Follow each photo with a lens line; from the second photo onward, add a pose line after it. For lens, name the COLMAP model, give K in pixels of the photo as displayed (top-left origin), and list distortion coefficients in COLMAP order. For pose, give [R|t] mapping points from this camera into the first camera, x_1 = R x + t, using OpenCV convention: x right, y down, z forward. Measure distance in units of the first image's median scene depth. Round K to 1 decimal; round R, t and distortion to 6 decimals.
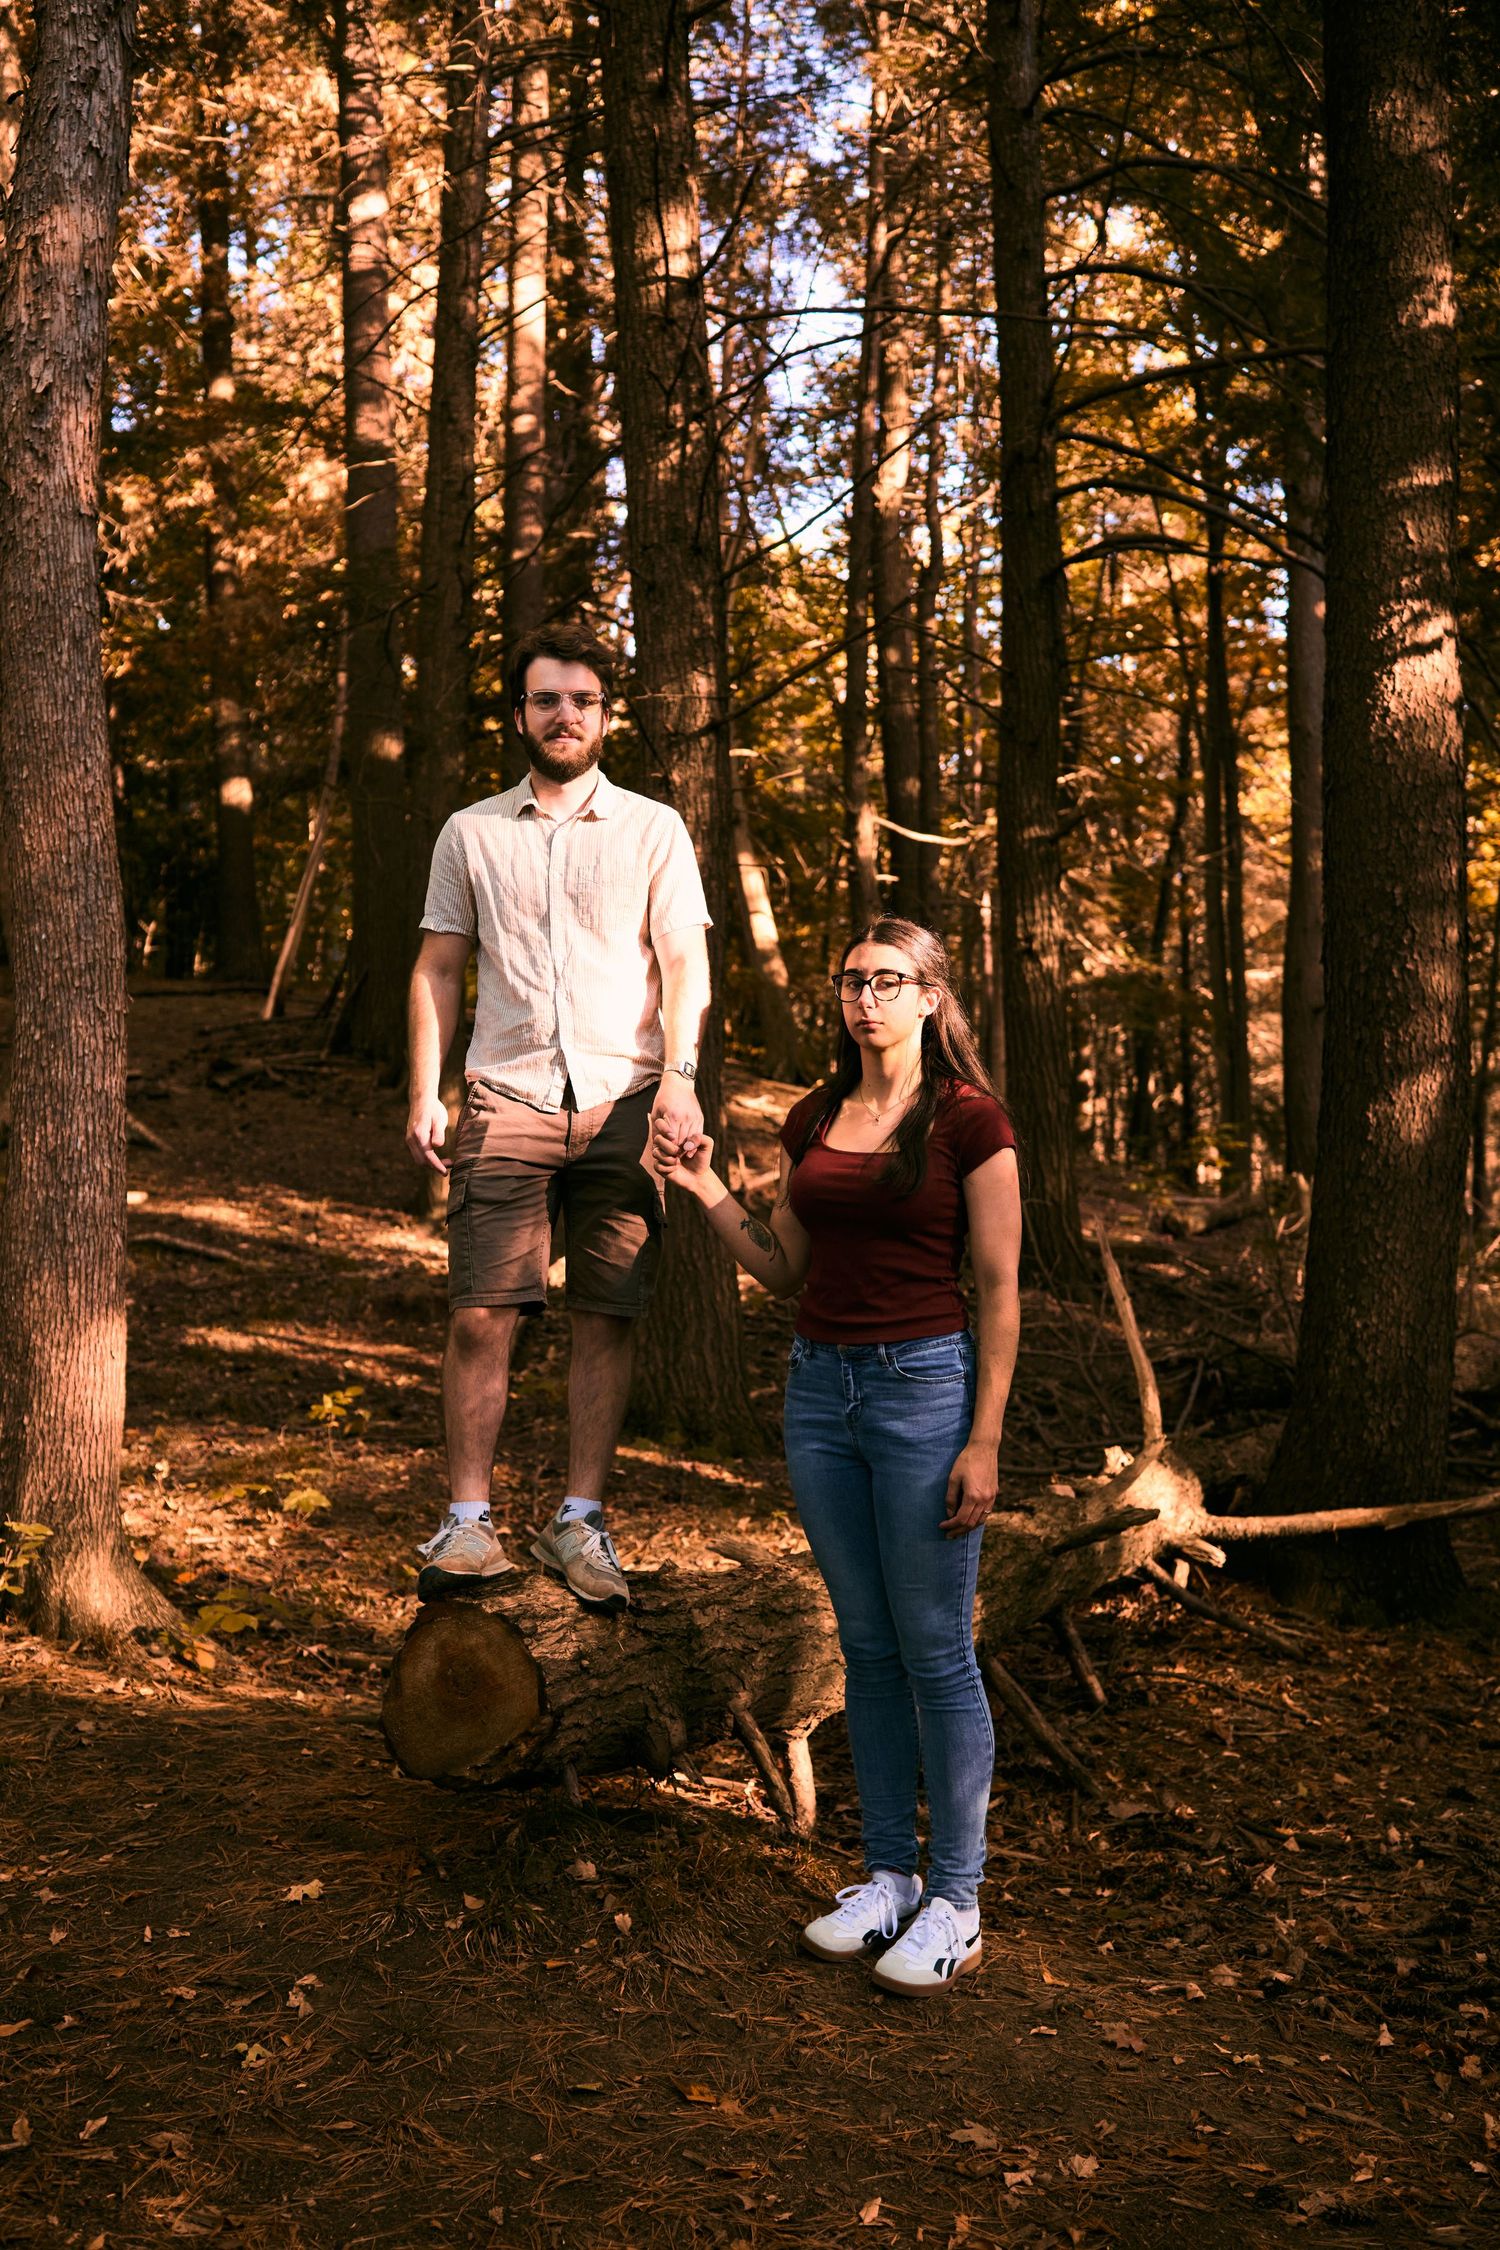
lens RADIAL K [[2156.5, 0, 739.4], [0, 2156.5, 1121.7], [0, 0, 1]] dist [0.018056, 0.009660]
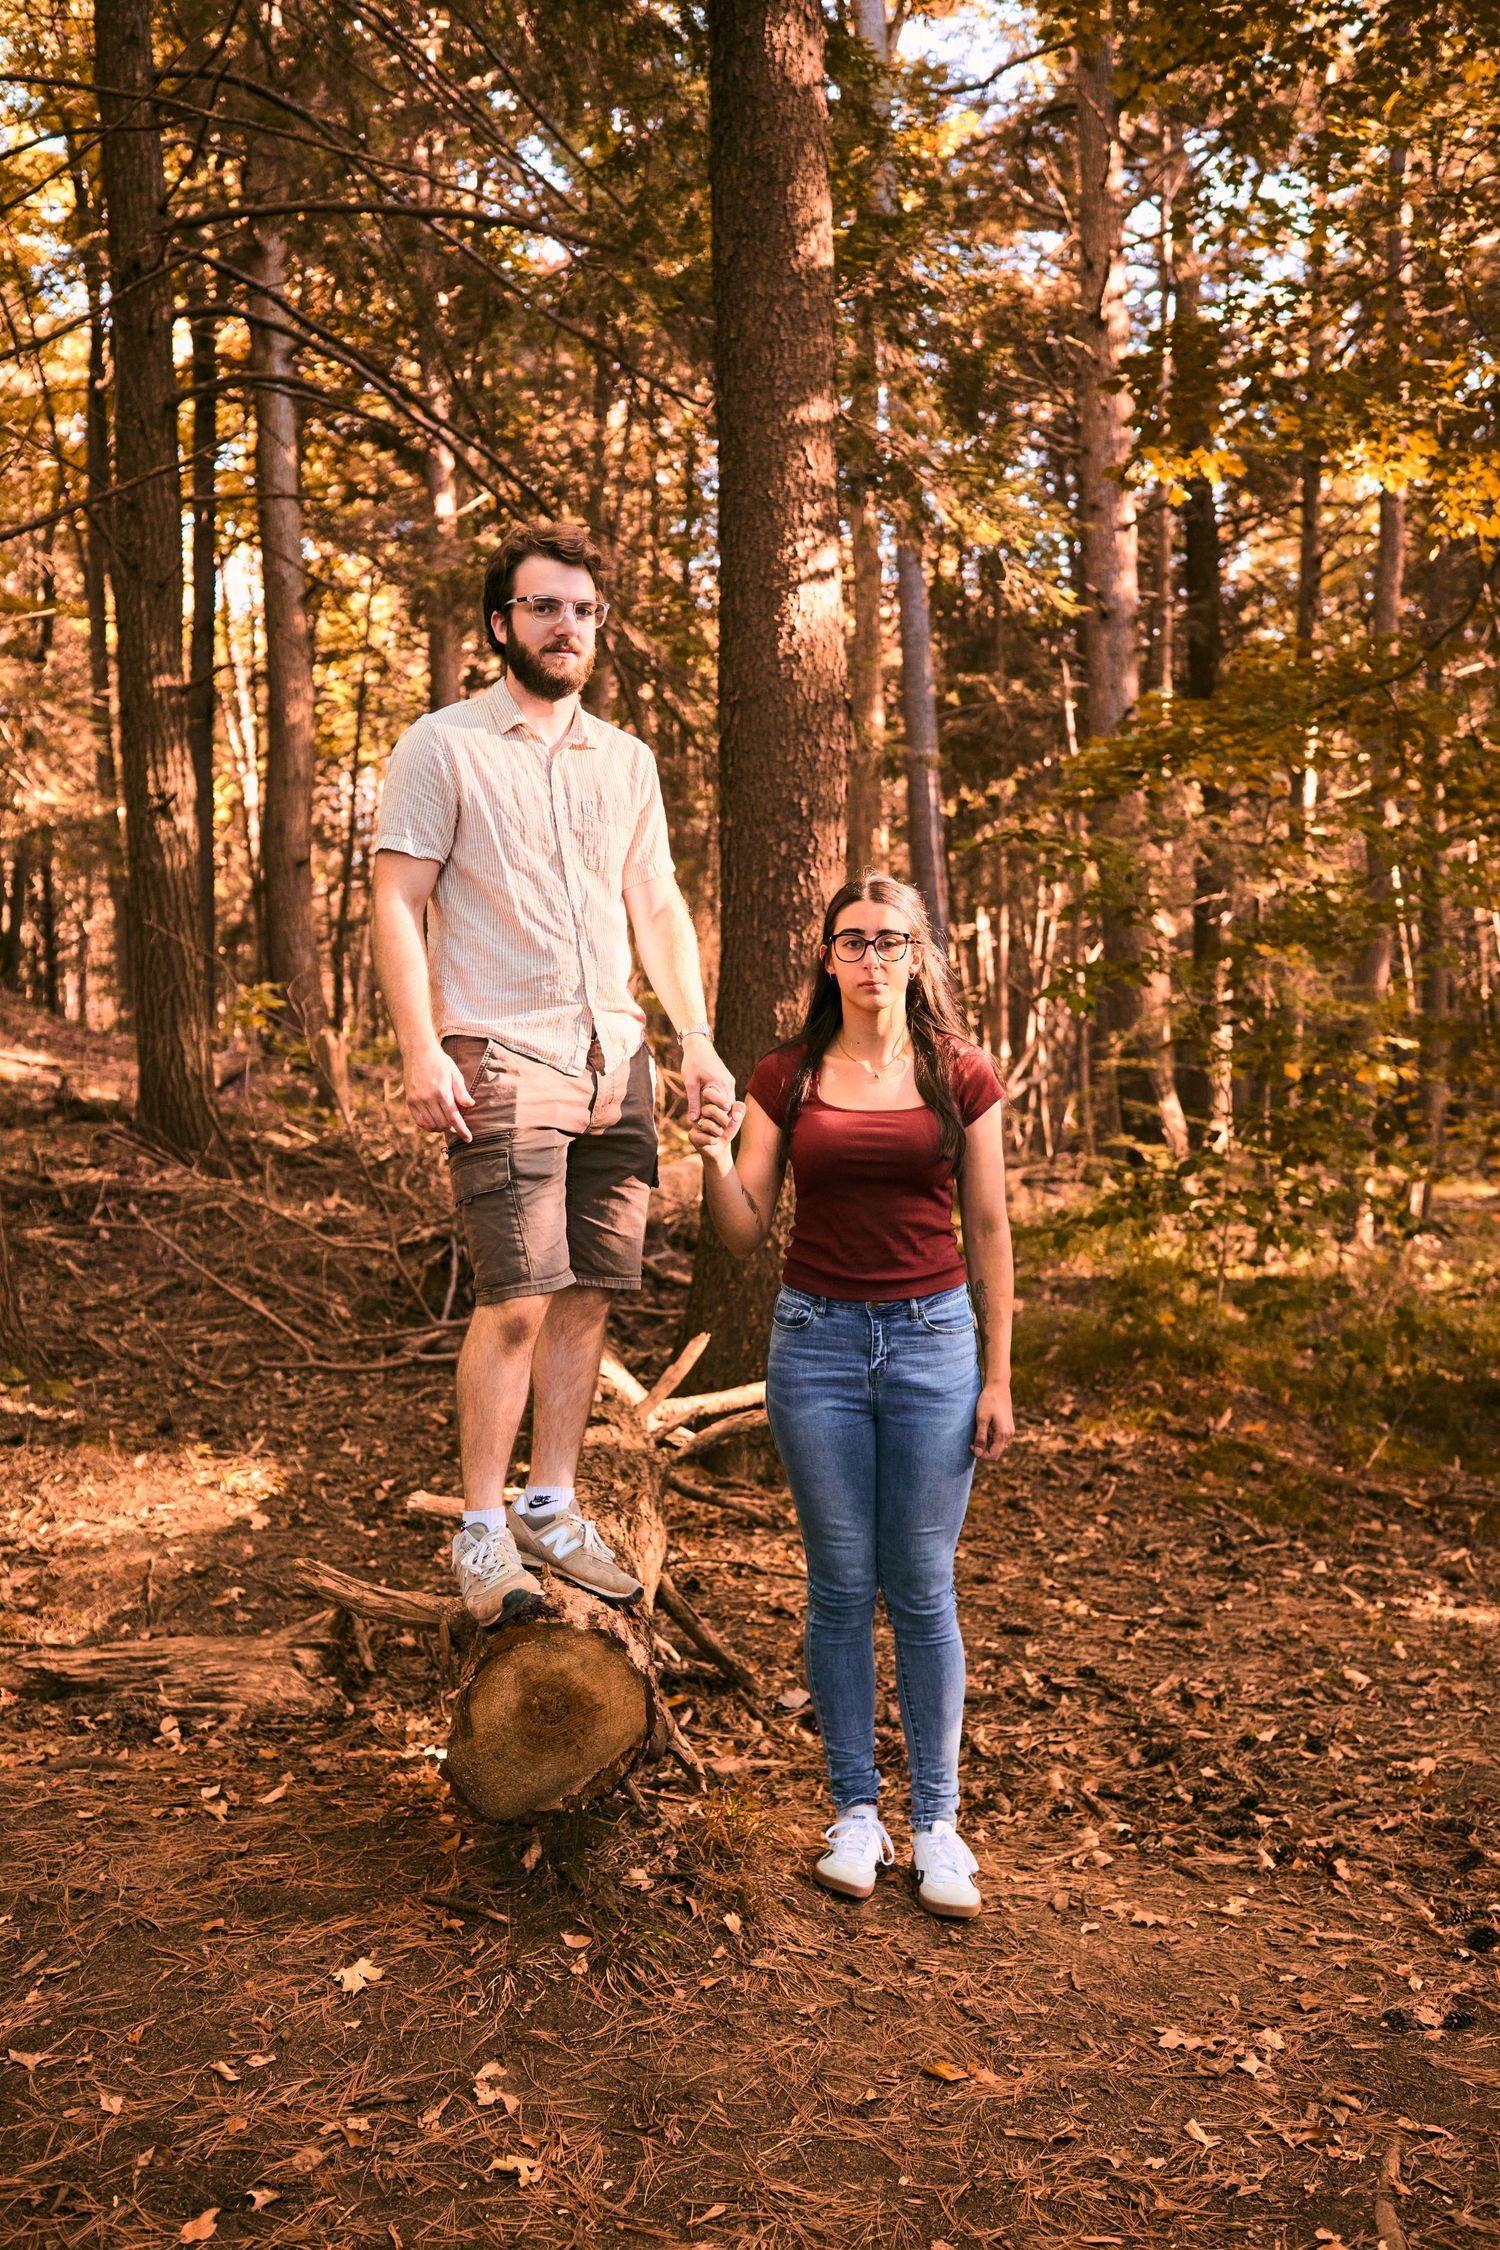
lens RADIAL K [[2156.5, 0, 739.4], [0, 2156.5, 1121.7], [0, 0, 1]] dist [0.018056, 0.009660]
pose [[0.836824, -0.035766, 0.546303, -0.521835], [-0.008624, 0.996879, 0.078475, -0.055890], [-0.547404, -0.070381, 0.833904, 0.204755]]
